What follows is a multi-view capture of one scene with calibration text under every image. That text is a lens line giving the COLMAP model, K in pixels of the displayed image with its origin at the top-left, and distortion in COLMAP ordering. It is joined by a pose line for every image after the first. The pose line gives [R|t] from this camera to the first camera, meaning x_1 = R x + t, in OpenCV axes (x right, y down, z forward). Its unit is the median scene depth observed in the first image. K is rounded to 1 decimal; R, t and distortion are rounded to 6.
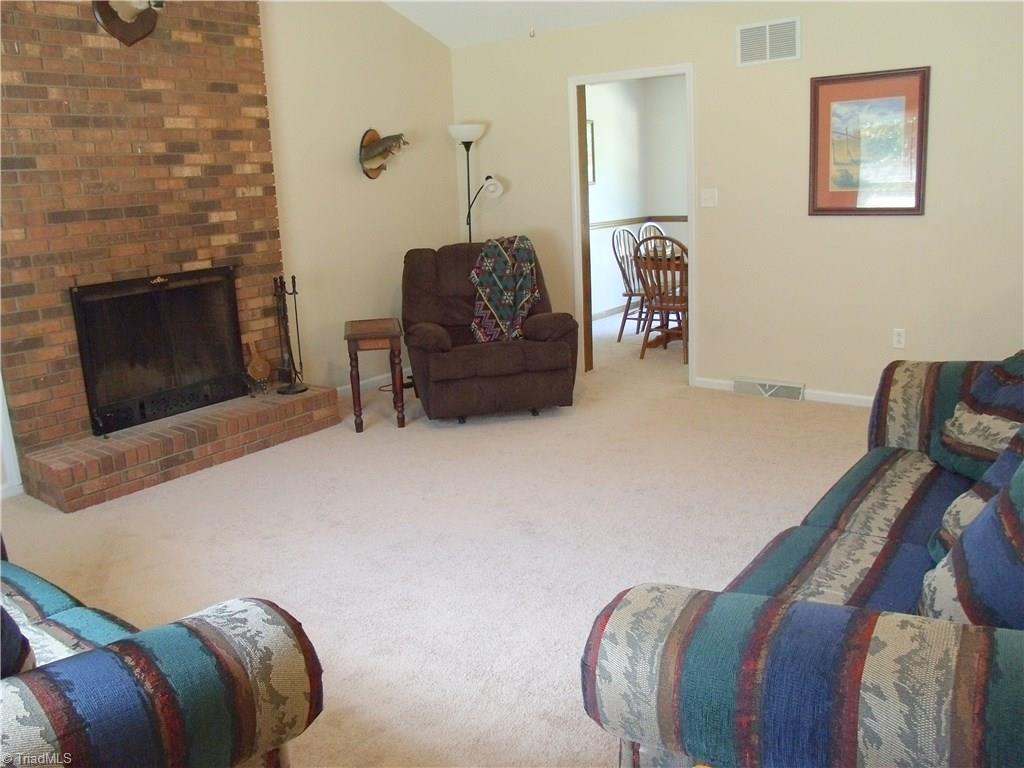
lens RADIAL K [[844.4, 0, 512.3], [0, 844.4, 379.3], [0, 0, 1]] dist [-0.099464, 0.047602]
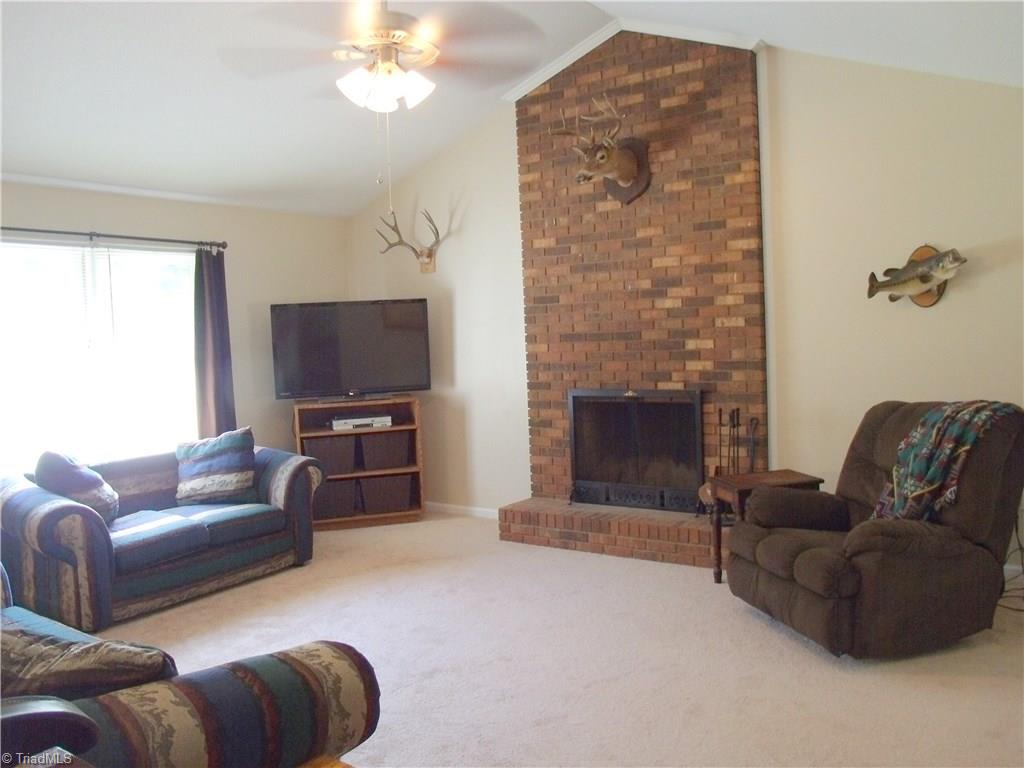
lens RADIAL K [[844.4, 0, 512.1], [0, 844.4, 388.6], [0, 0, 1]] dist [-0.099464, 0.047602]
pose [[0.026529, 0.109369, -0.993647, 0.765057], [-0.197861, 0.974906, 0.102024, -0.212827], [0.979871, 0.193897, 0.047503, 0.759279]]
